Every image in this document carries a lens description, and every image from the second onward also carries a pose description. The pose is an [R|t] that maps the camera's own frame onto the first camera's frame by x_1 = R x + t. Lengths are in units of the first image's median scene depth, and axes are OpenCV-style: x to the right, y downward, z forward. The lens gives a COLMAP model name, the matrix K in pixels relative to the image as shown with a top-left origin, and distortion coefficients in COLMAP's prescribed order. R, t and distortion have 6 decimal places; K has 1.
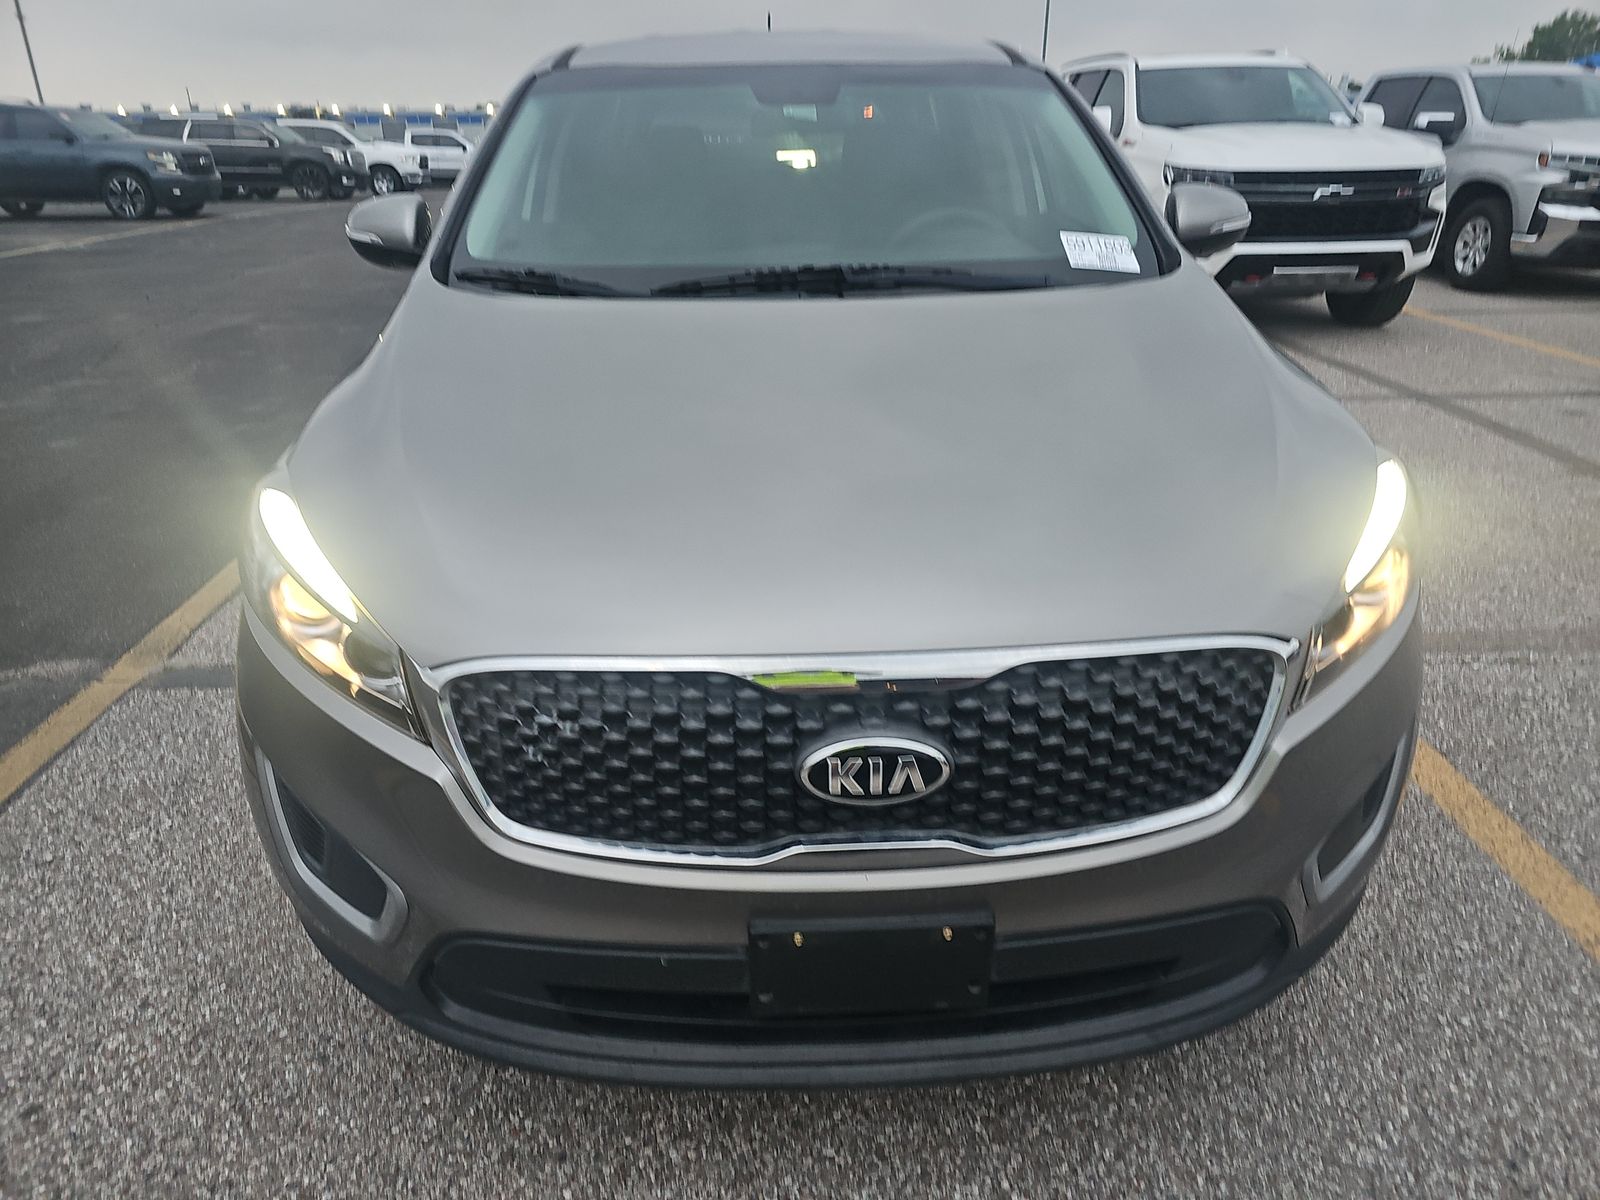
lens RADIAL K [[1080.0, 0, 803.0], [0, 1080.0, 605.9], [0, 0, 1]] dist [0.027833, -0.011090]
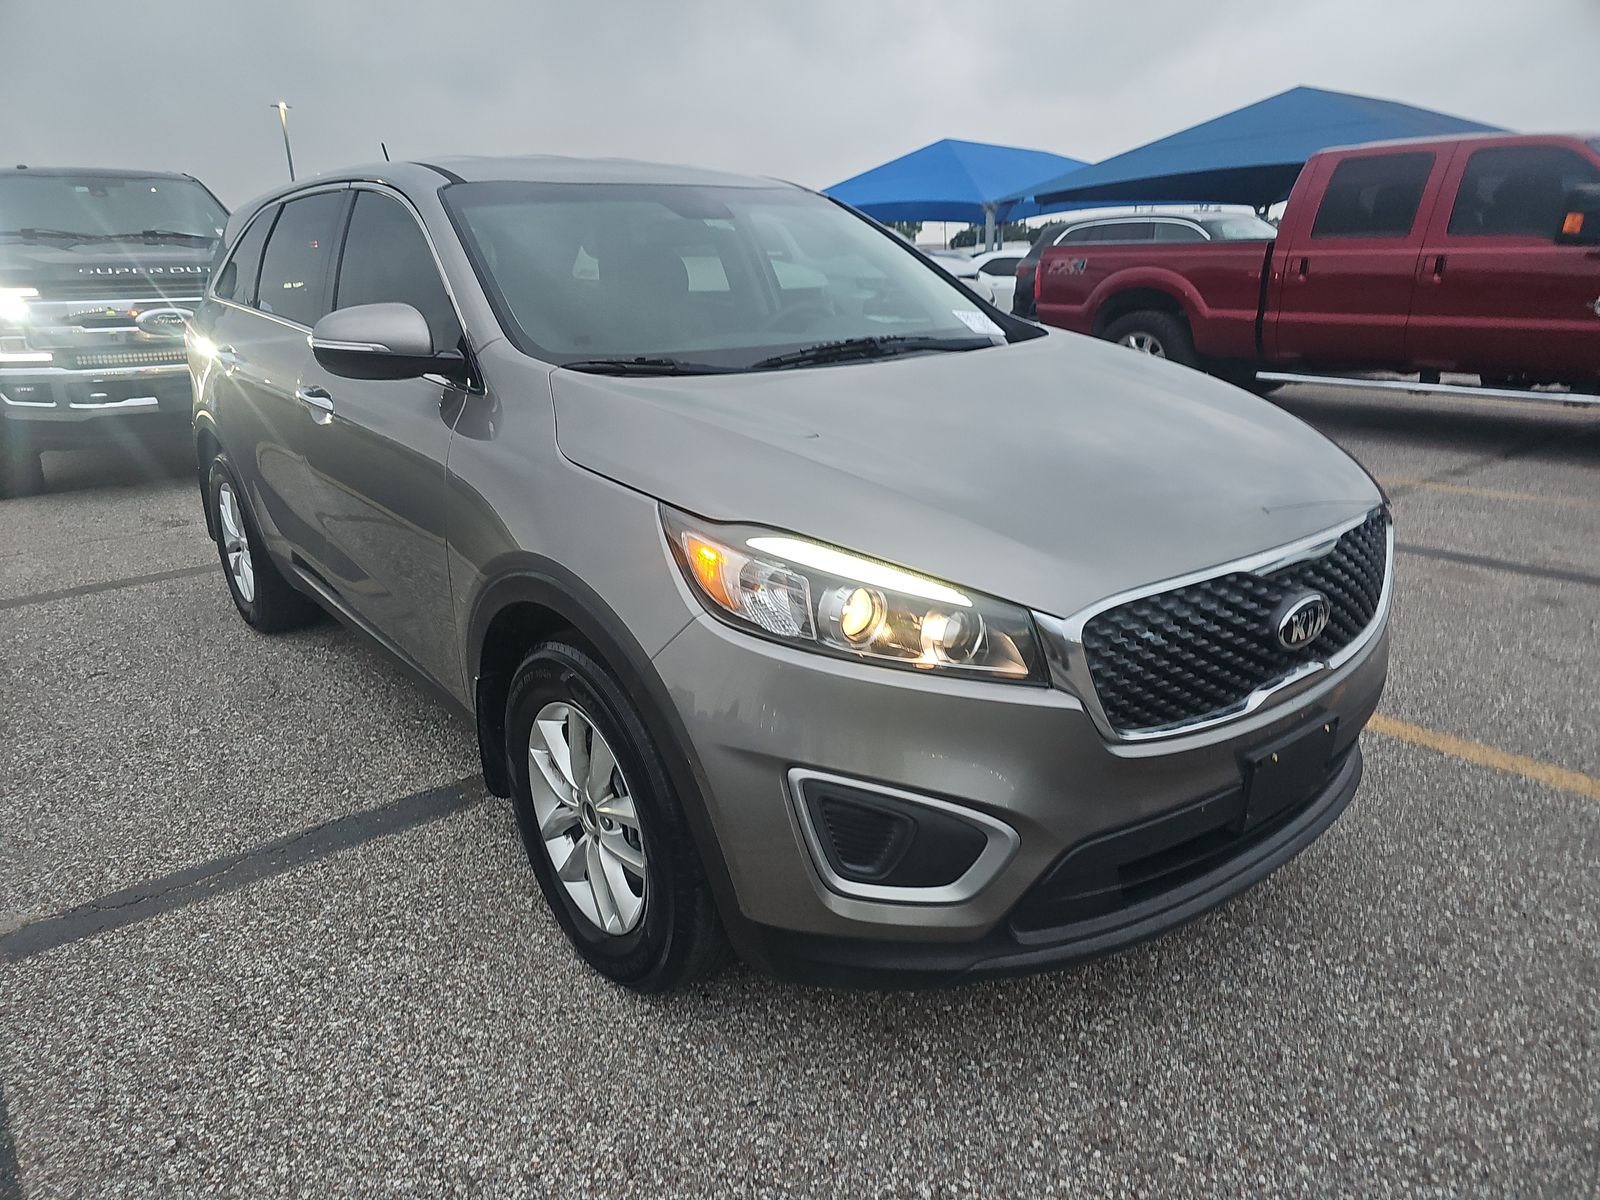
lens RADIAL K [[1080.0, 0, 803.9], [0, 1080.0, 598.0], [0, 0, 1]] dist [0.027833, -0.011090]
pose [[0.813781, -0.185940, 0.550624, -1.159303], [0.250091, 0.967268, -0.042978, 0.011051], [-0.524610, 0.172681, 0.833646, 0.095532]]
